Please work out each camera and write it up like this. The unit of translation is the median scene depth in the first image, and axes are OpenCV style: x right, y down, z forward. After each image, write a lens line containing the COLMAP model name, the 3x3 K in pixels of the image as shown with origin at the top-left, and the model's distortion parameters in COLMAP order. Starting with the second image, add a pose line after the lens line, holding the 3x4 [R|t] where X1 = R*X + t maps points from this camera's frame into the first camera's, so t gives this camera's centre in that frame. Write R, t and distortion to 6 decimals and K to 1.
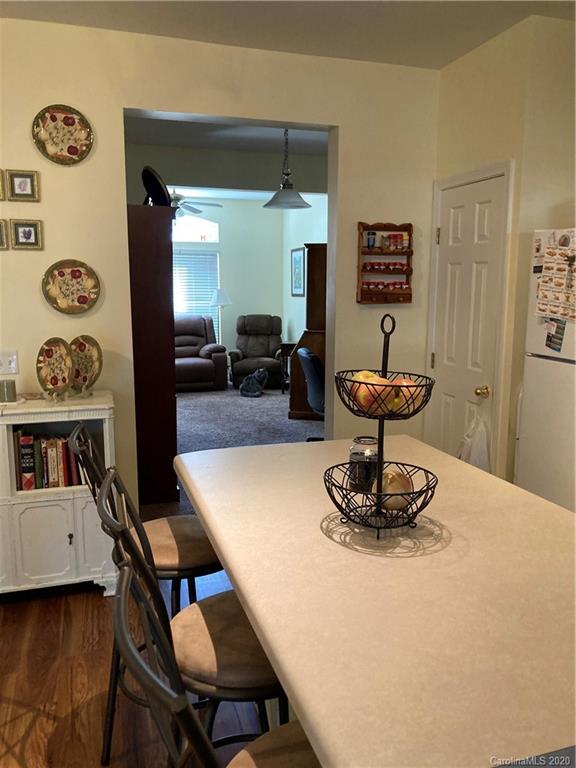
lens RADIAL K [[624.1, 0, 301.6], [0, 624.1, 383.9], [0, 0, 1]] dist [0.015352, -0.005862]
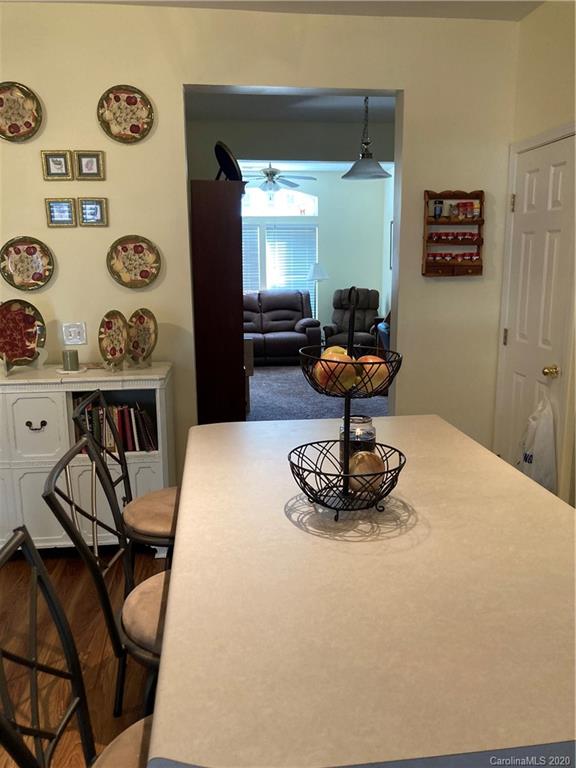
lens RADIAL K [[625.7, 0, 302.0], [0, 625.7, 377.4], [0, 0, 1]] dist [0.007736, 0.006034]
pose [[0.982799, 0.024635, -0.183027, 0.102615], [-0.019120, 0.999310, 0.031833, -0.000848], [0.183685, -0.027786, 0.982592, 0.021111]]
